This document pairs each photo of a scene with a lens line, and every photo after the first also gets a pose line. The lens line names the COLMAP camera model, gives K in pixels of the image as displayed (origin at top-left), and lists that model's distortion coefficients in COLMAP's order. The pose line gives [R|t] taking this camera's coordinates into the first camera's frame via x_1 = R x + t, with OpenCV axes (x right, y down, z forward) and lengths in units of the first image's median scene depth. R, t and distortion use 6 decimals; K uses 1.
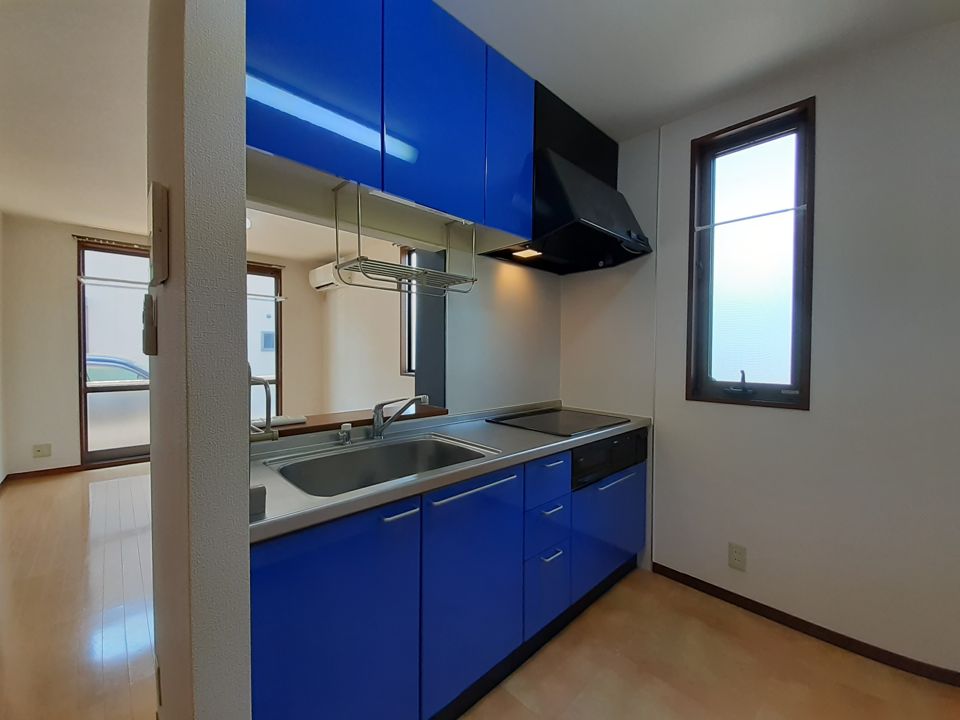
lens RADIAL K [[379.4, 0, 480.0], [0, 379.4, 360.0], [0, 0, 1]] dist [0.016492, -0.015240]
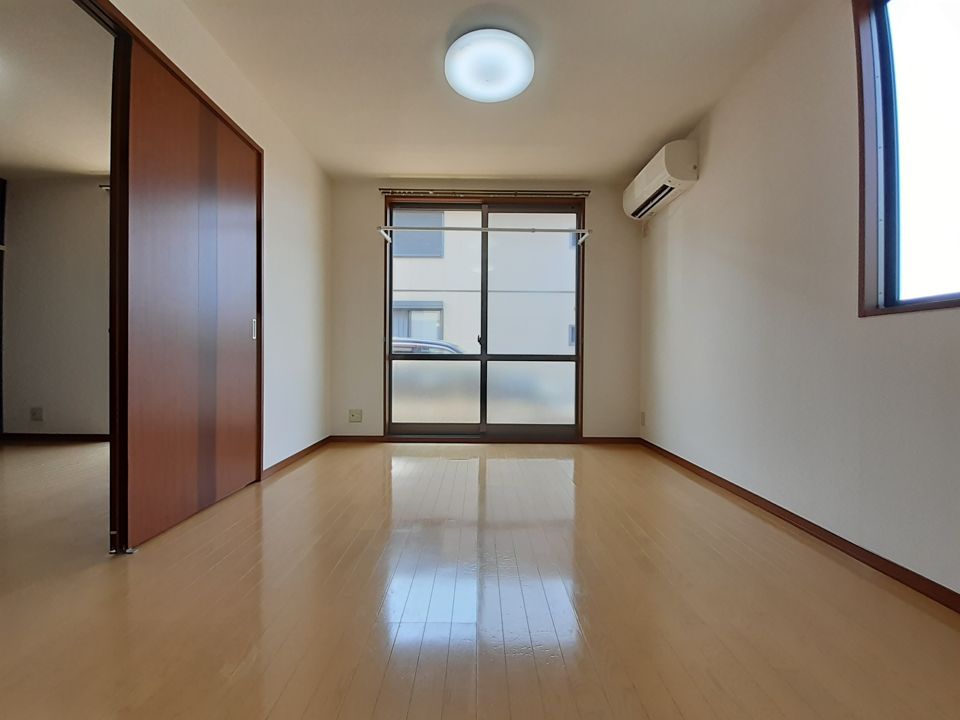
lens RADIAL K [[379.4, 0, 480.0], [0, 379.4, 360.0], [0, 0, 1]] dist [0.016492, -0.015240]
pose [[0.738880, 0.002110, -0.673834, -0.260918], [-0.016471, 0.999753, -0.014930, 0.105491], [0.673636, 0.022130, 0.738732, 0.488200]]
